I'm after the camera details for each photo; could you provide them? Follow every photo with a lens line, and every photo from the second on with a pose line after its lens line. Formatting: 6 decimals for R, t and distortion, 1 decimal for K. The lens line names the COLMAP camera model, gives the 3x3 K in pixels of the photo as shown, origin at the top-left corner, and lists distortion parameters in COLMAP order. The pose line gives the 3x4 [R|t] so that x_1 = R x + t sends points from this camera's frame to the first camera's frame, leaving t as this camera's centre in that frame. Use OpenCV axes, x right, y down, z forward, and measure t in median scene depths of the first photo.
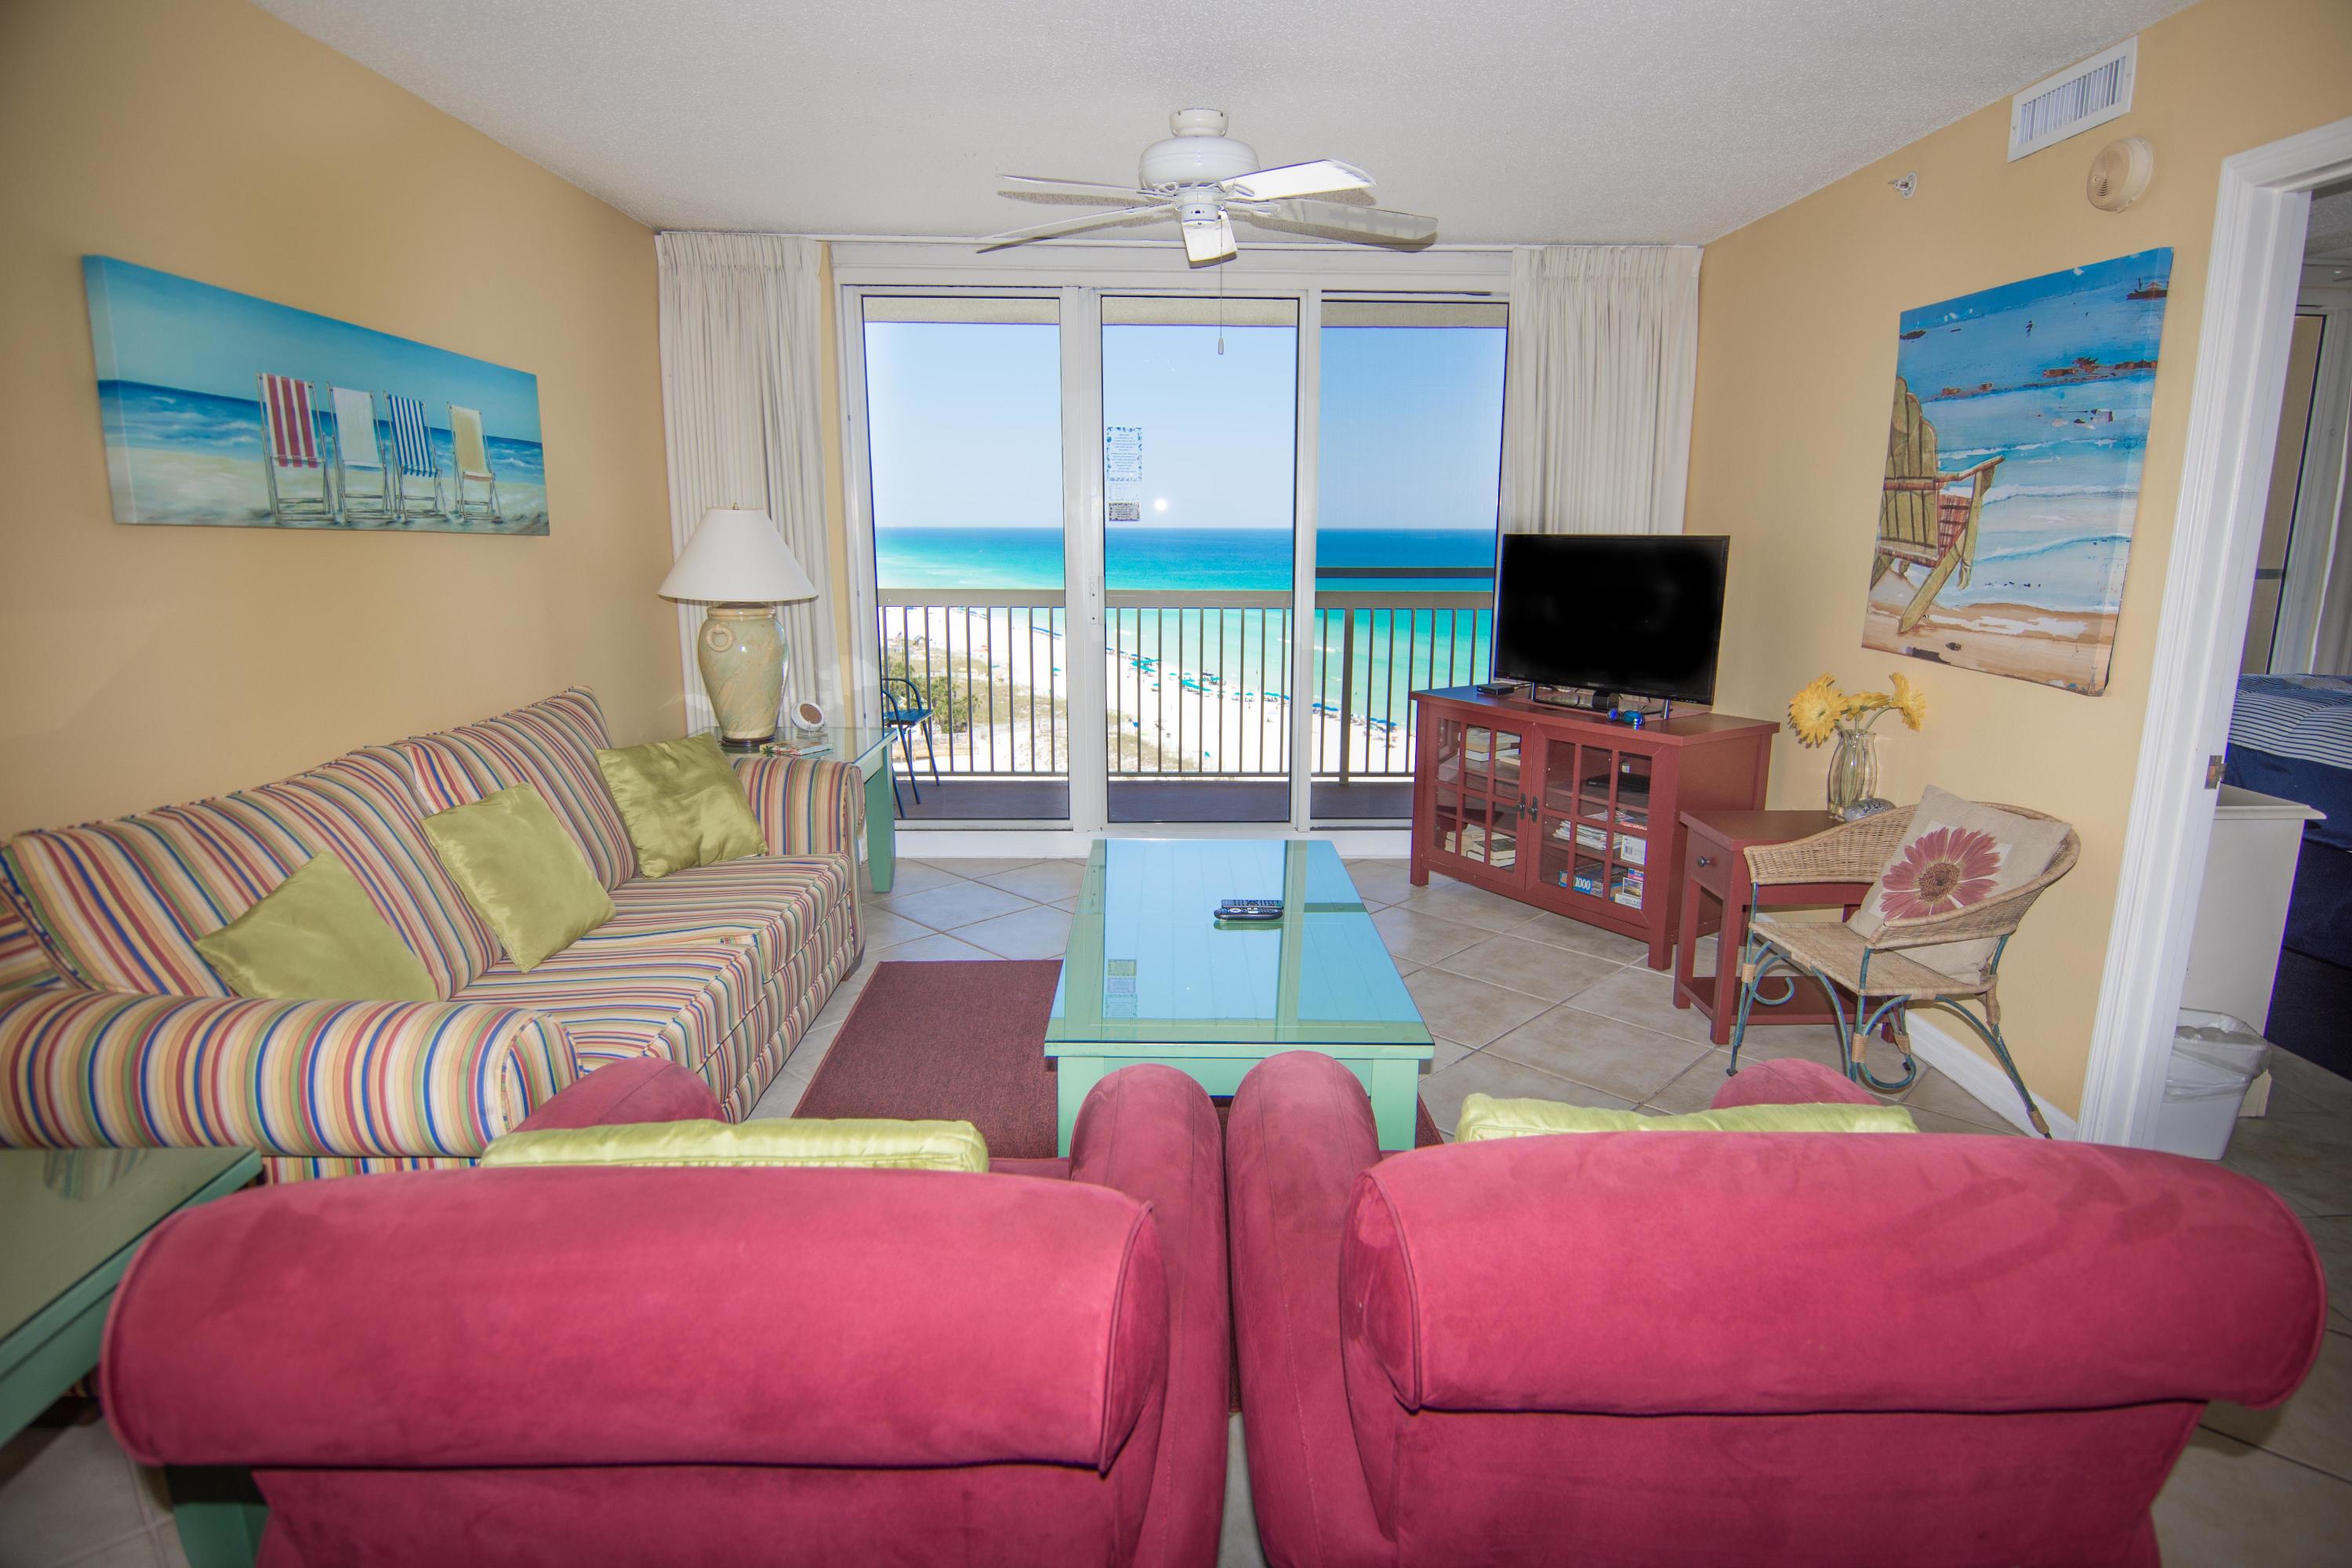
lens RADIAL K [[1243.6, 0, 1196.9], [0, 1243.6, 790.1], [0, 0, 1]] dist [0.002255, -0.018711]
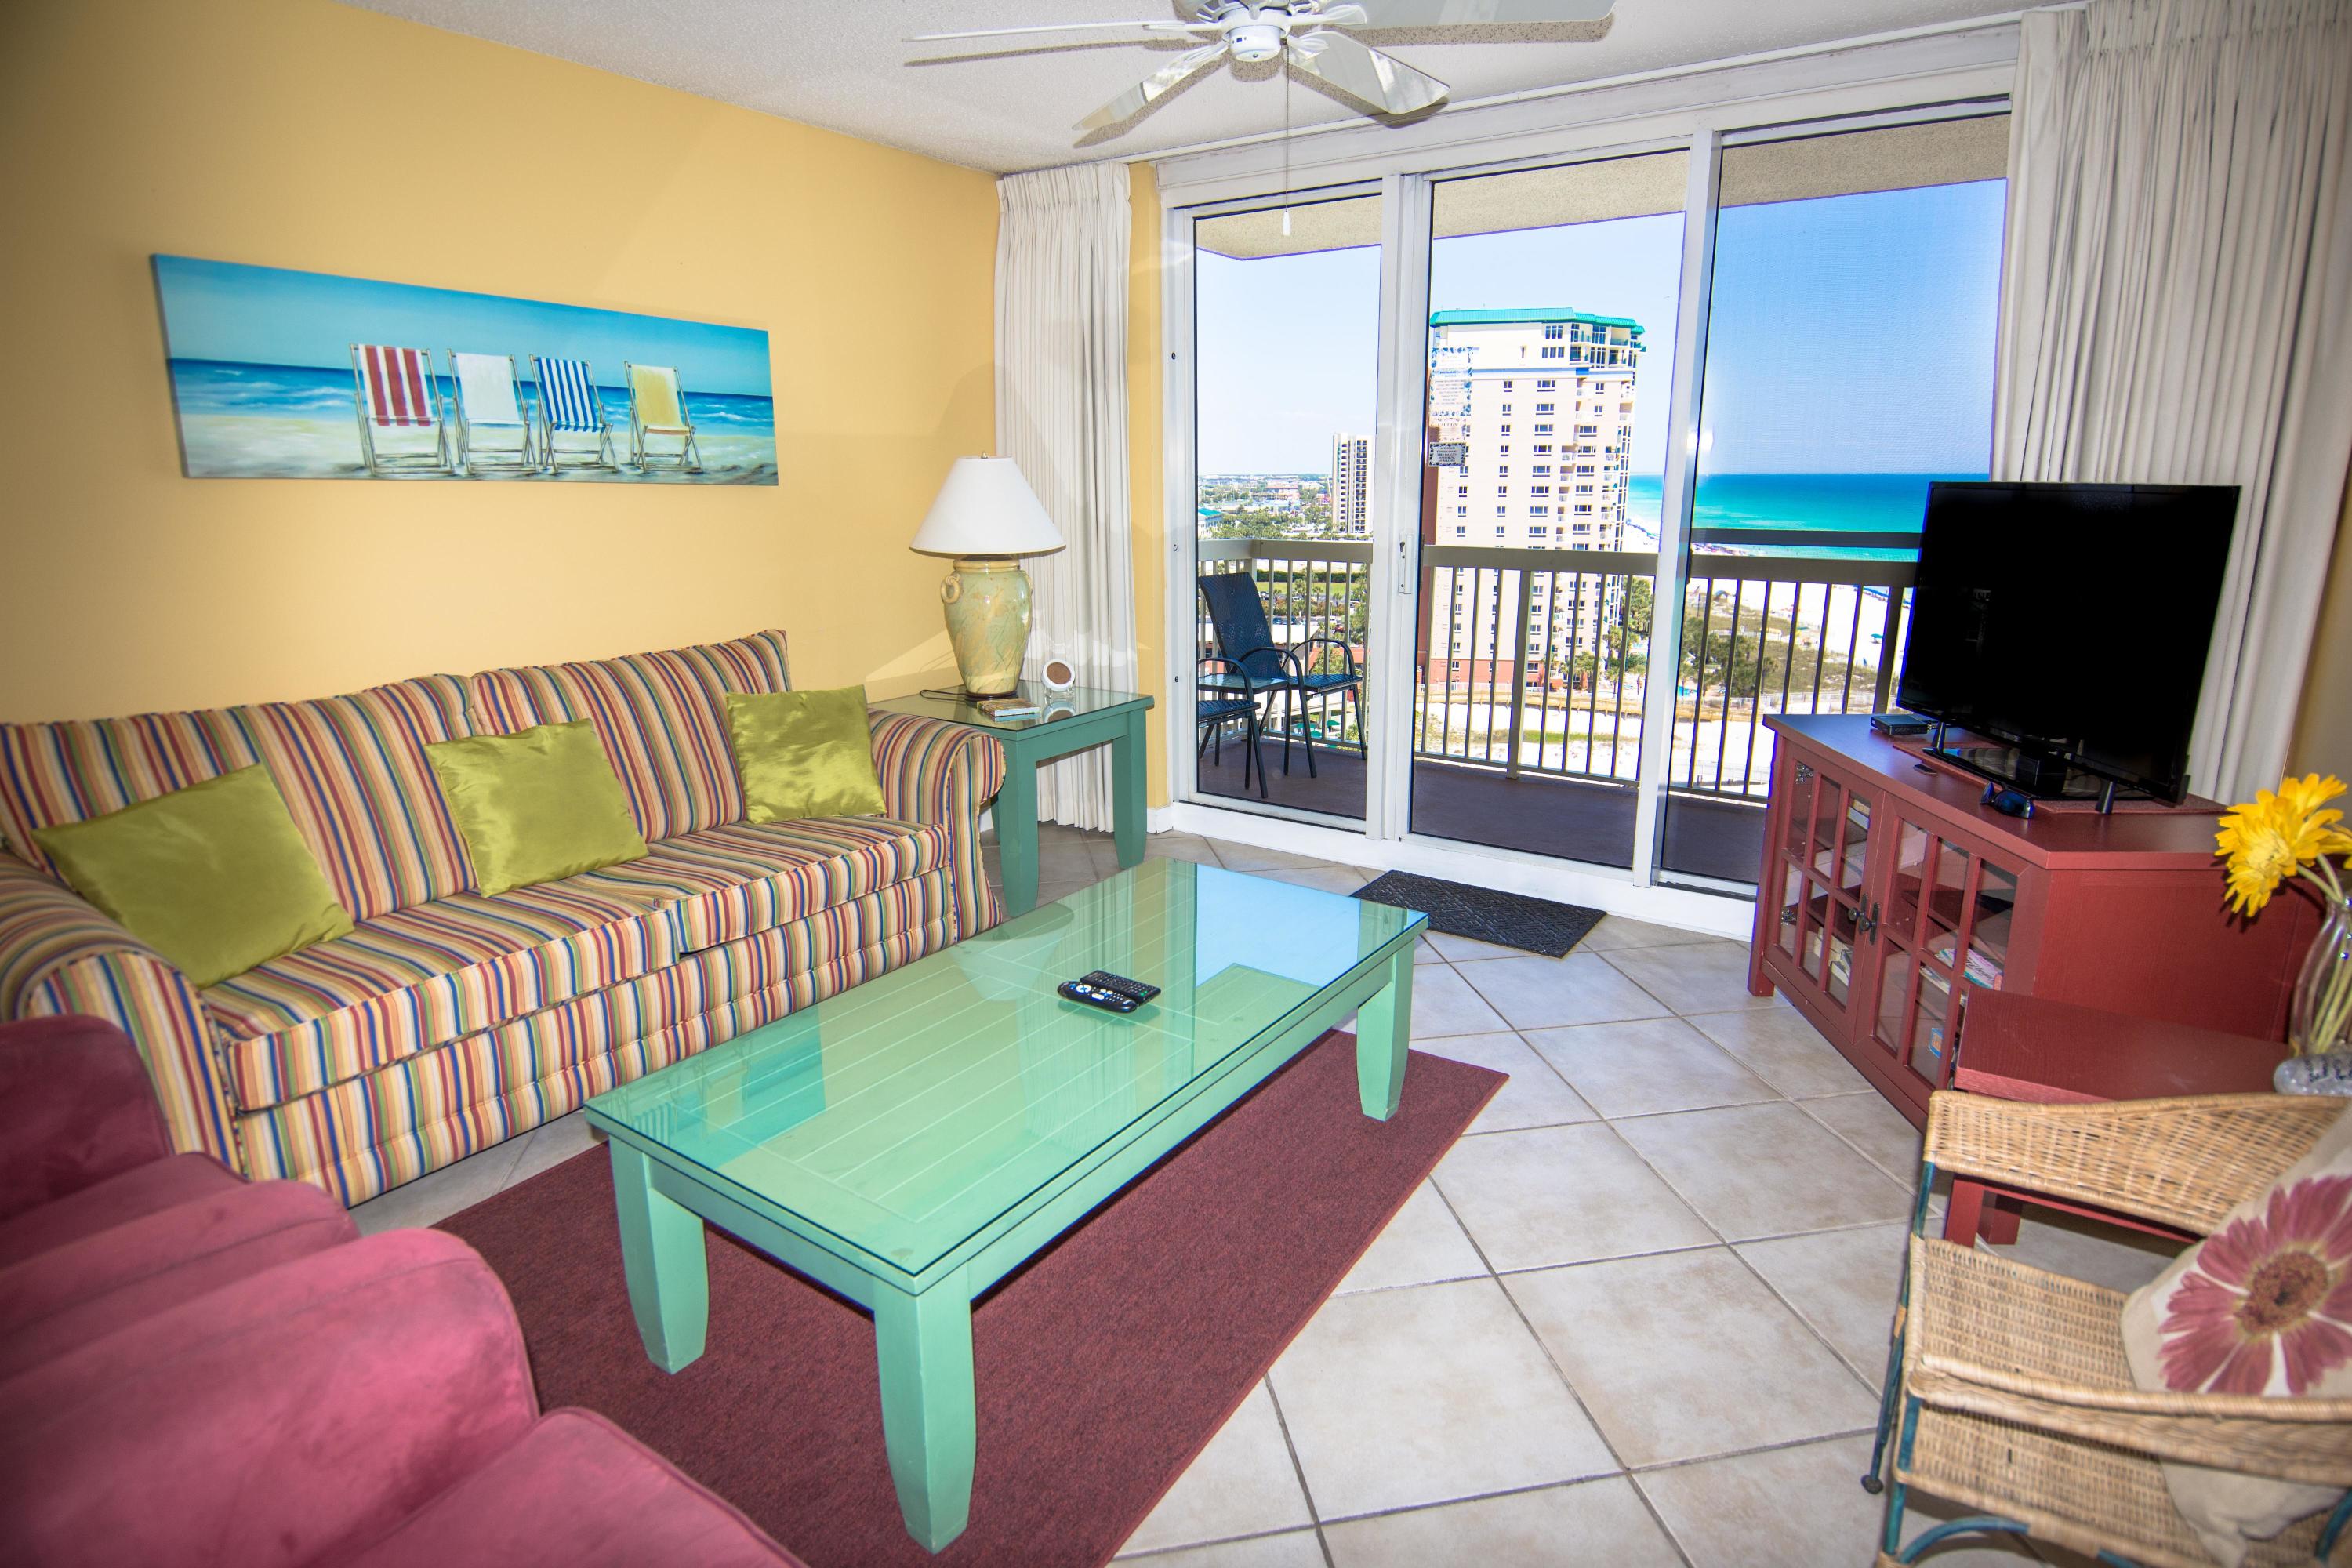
lens RADIAL K [[1243.6, 0, 1197.2], [0, 1243.6, 778.9], [0, 0, 1]] dist [0.002255, -0.018711]
pose [[0.813477, 0.131092, -0.566630, 0.454773], [-0.113359, 0.991319, 0.066602, -0.078640], [0.570442, 0.010053, 0.821276, 0.388933]]
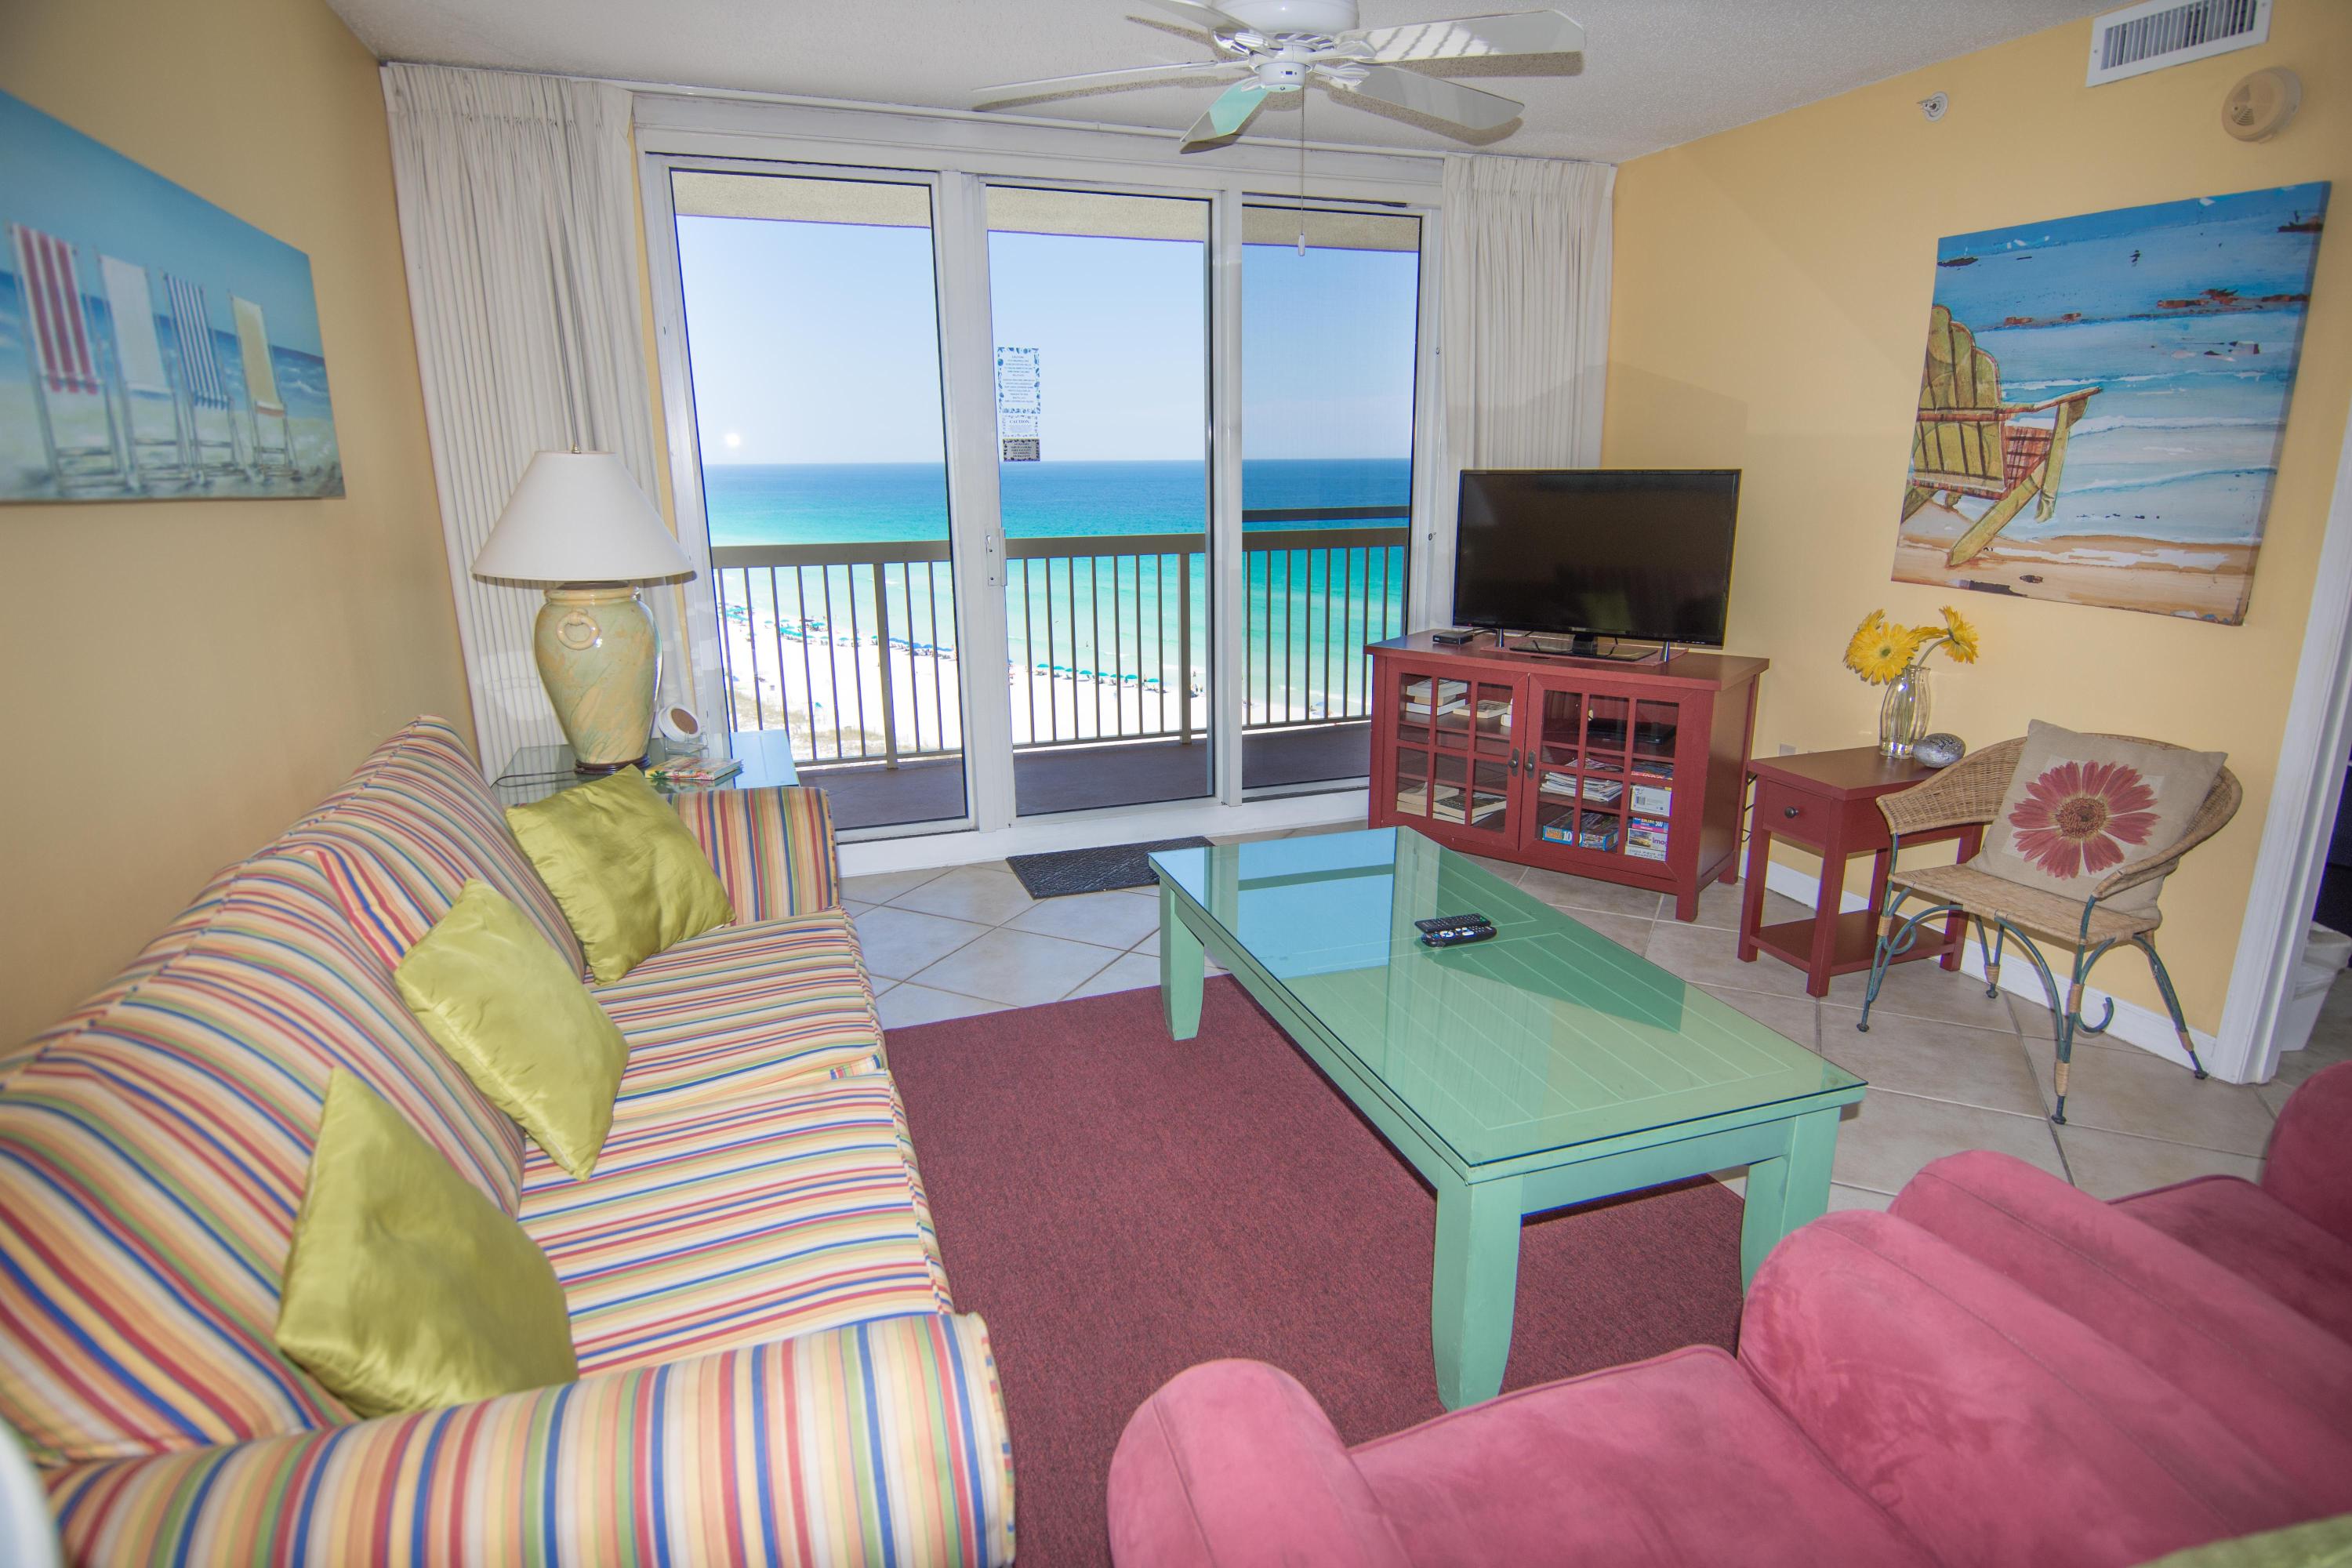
lens RADIAL K [[1243.6, 0, 1196.9], [0, 1243.6, 788.7], [0, 0, 1]] dist [0.002255, -0.018711]
pose [[0.949228, -0.092597, 0.300651, -0.340764], [0.077504, 0.995076, 0.061773, -0.059609], [-0.304891, -0.035335, 0.951731, 0.239403]]
